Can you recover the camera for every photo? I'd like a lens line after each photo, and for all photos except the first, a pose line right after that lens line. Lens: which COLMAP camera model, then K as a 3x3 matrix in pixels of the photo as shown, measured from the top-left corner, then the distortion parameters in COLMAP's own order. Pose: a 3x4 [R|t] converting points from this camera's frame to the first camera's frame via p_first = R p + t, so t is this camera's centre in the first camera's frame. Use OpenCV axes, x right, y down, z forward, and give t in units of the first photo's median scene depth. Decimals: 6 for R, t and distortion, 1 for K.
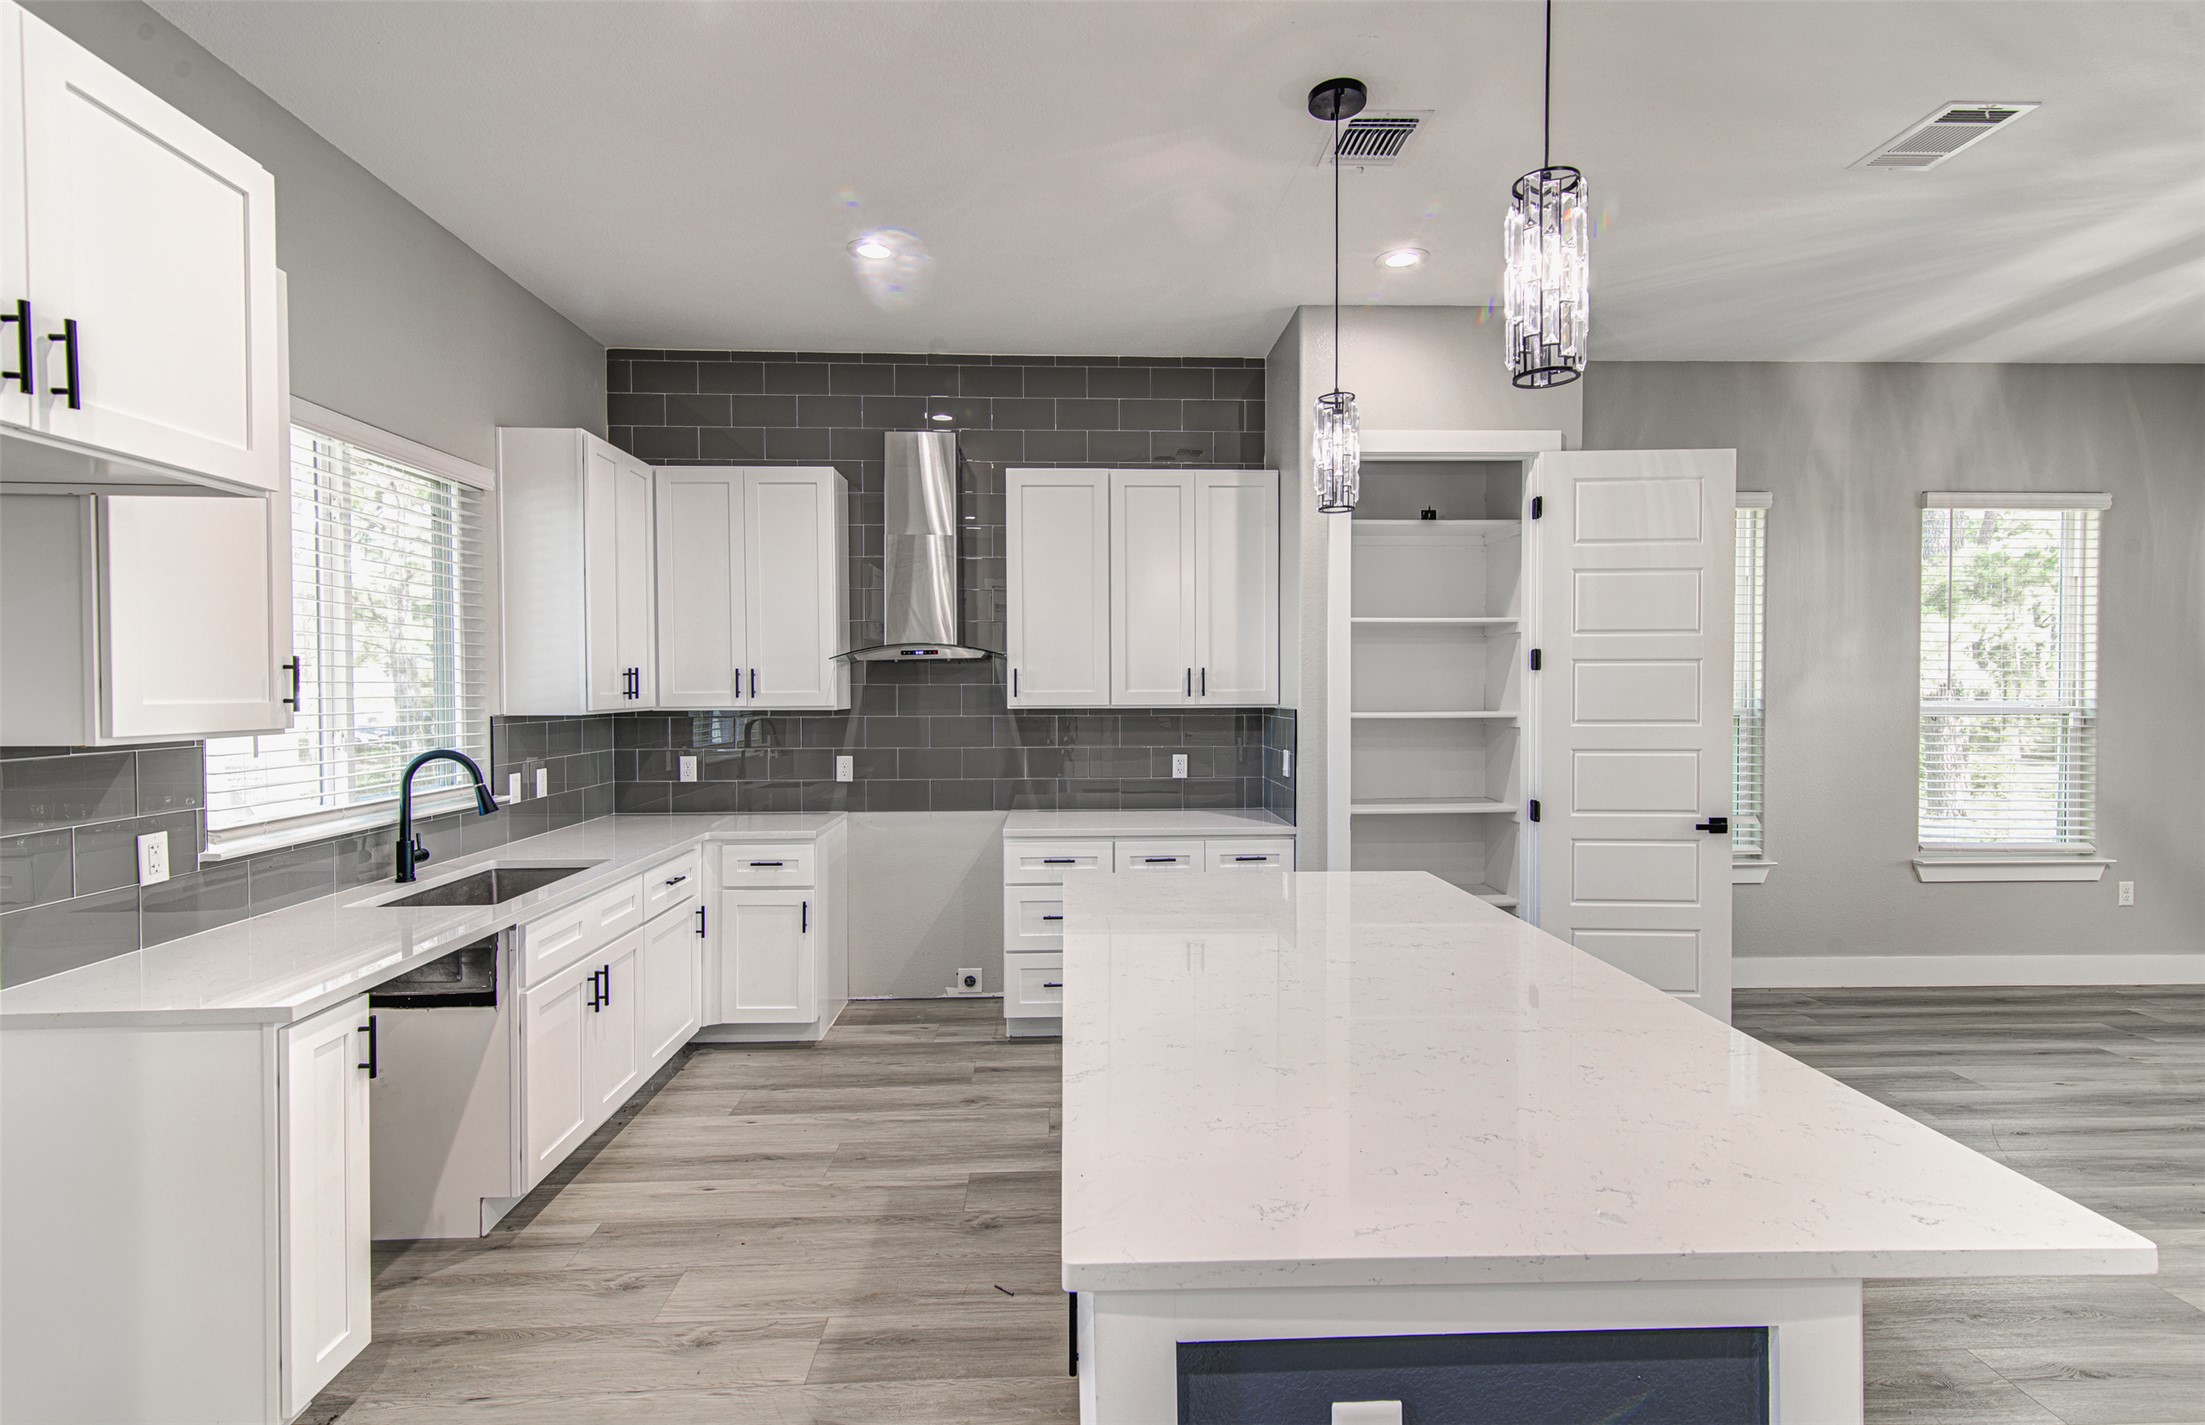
lens RADIAL K [[1007.8, 0, 1104.6], [0, 1007.8, 707.2], [0, 0, 1]] dist [0.019263, -0.002180]
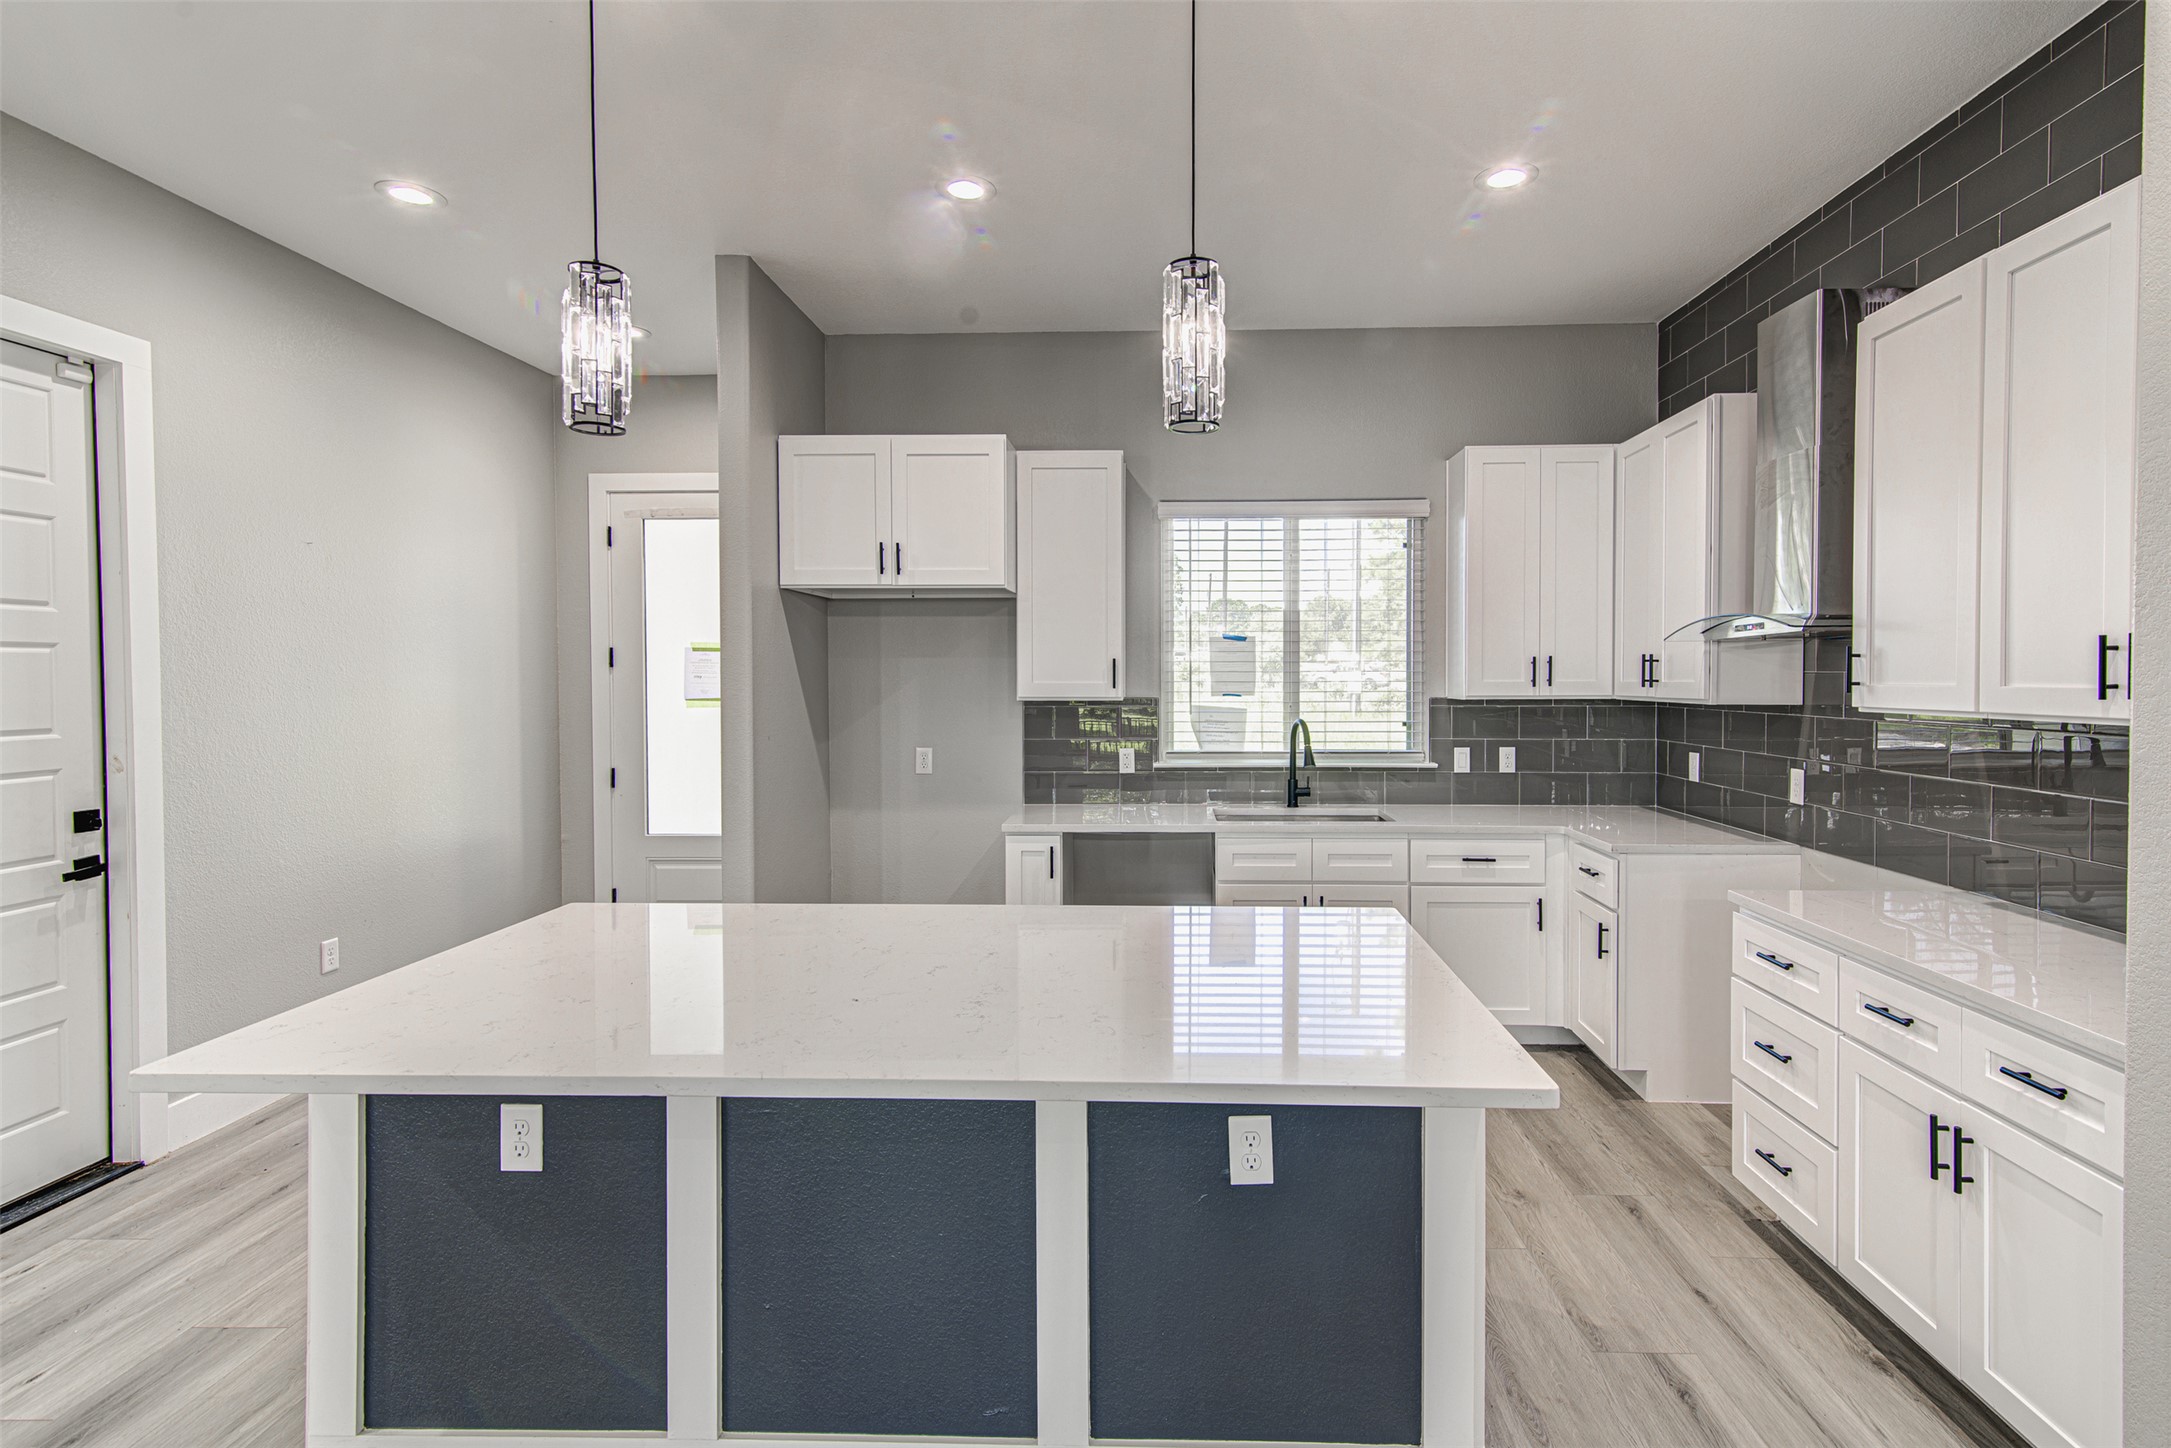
lens RADIAL K [[1046.1, 0, 1132.4], [0, 1046.1, 689.7], [0, 0, 1]] dist [0.012674, -0.000932]
pose [[-0.079217, 0.016953, -0.996713, 0.552451], [-0.018340, 0.999661, 0.018461, -0.015215], [0.996689, 0.019742, -0.078879, 0.584143]]
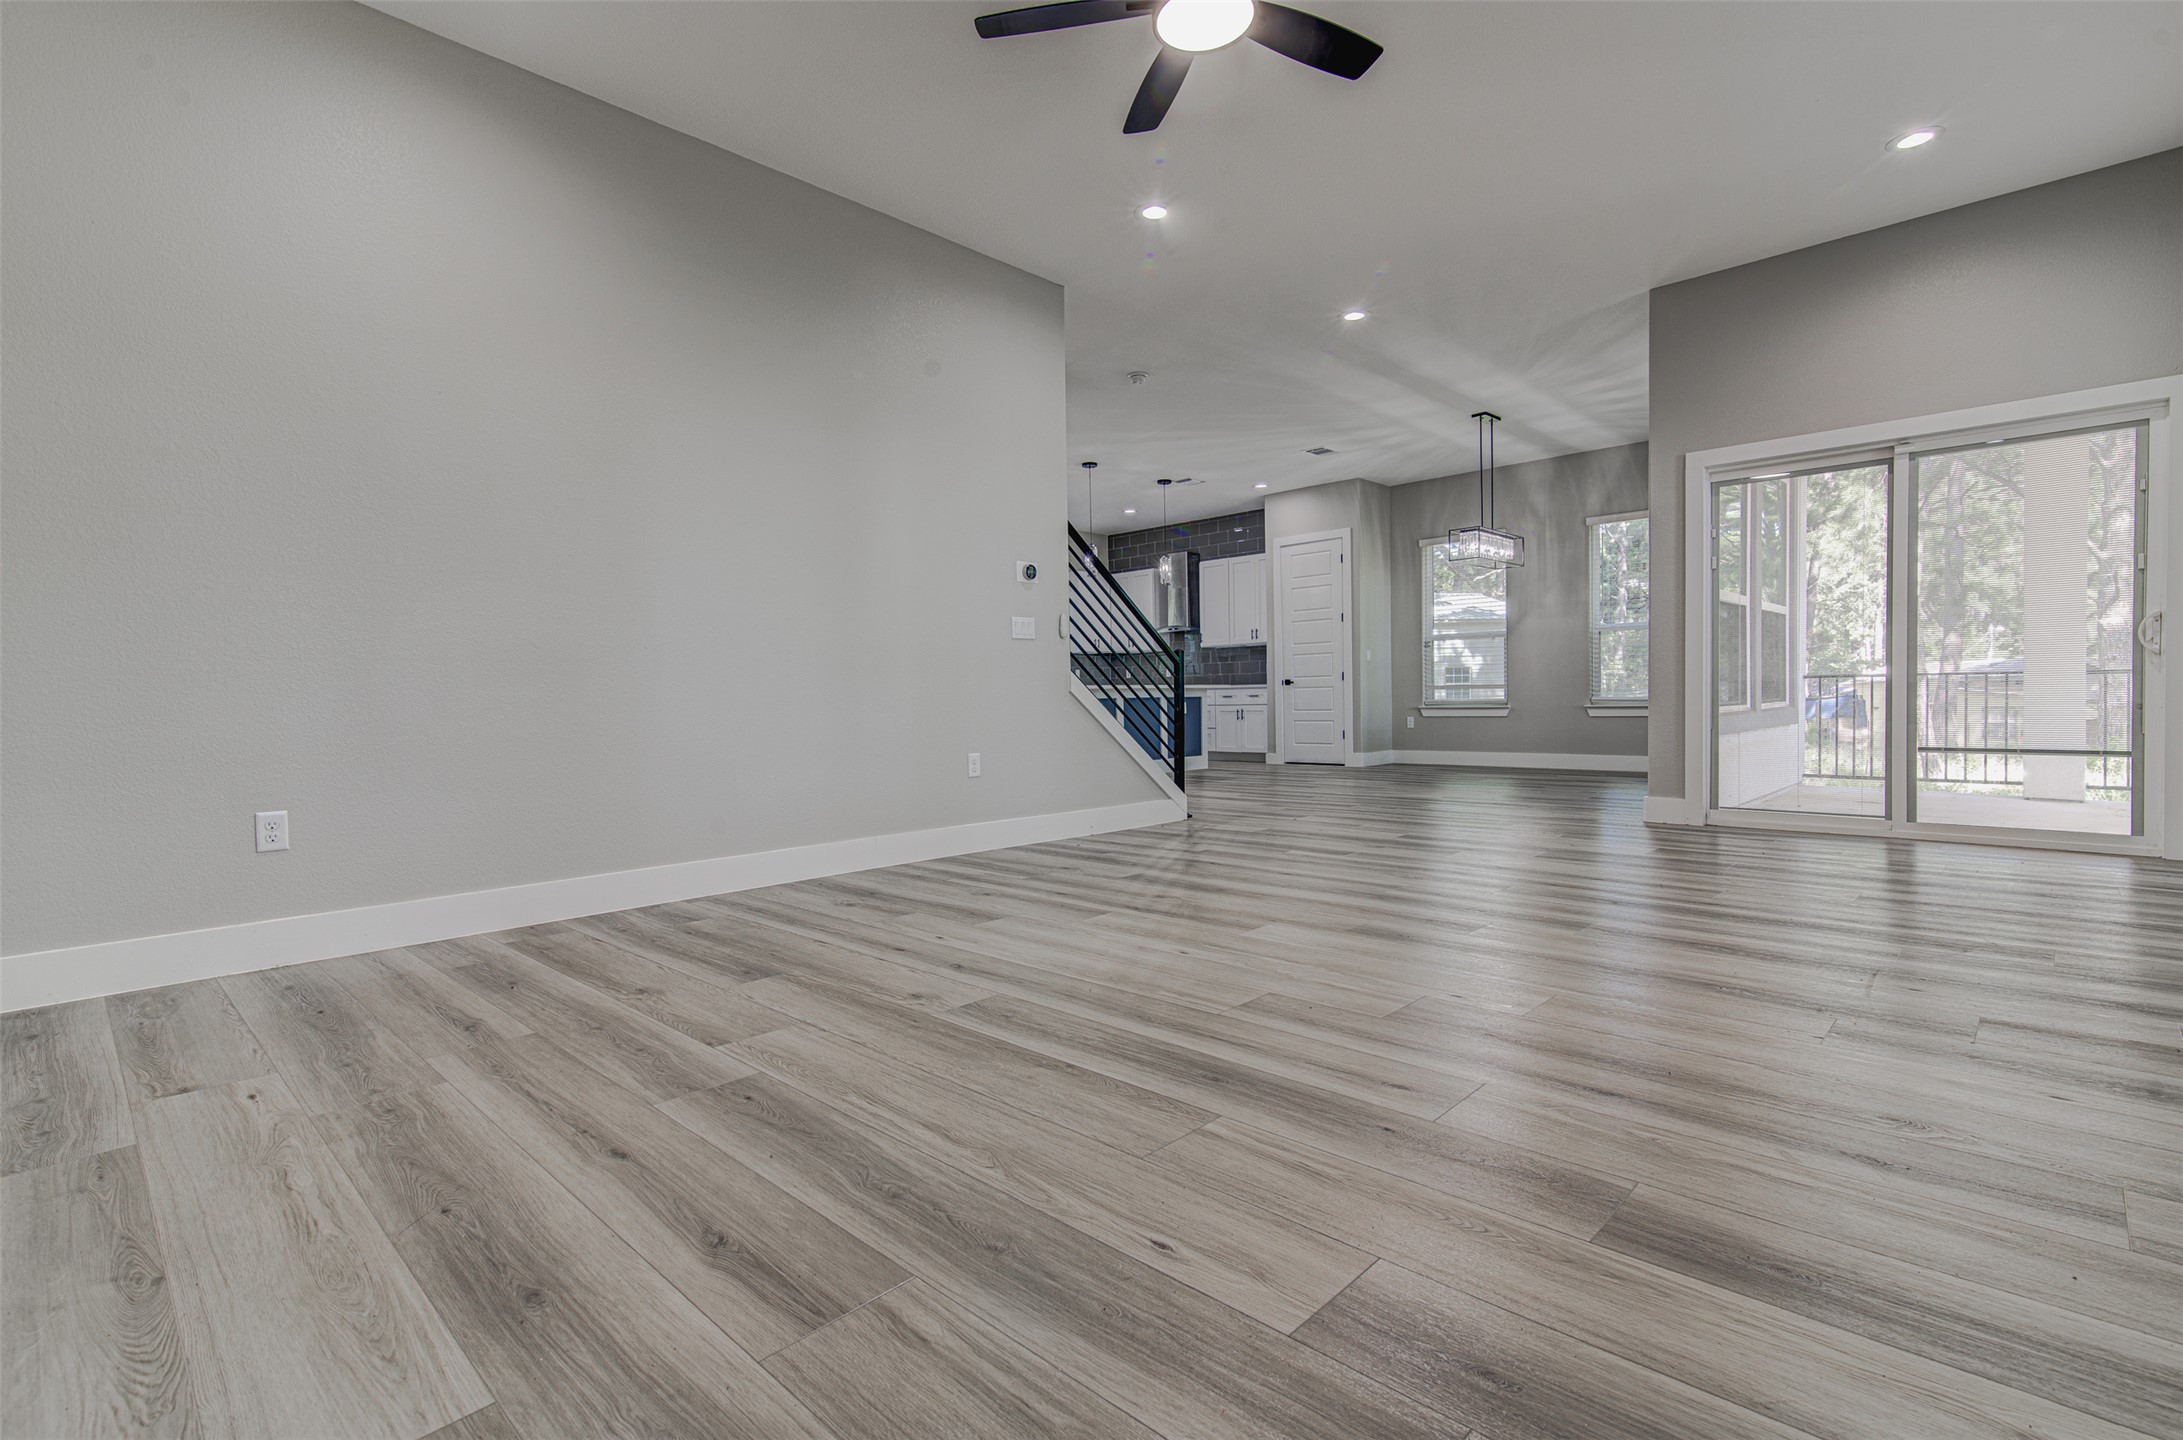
lens RADIAL K [[991.2, 0, 1088.6], [0, 991.2, 723.8], [0, 0, 1]] dist [0.012642, -0.001799]
pose [[0.684831, 0.009322, -0.728643, 1.634270], [0.000705, 0.999909, 0.013455, 0.169477], [0.728702, -0.009728, 0.684762, -1.077606]]
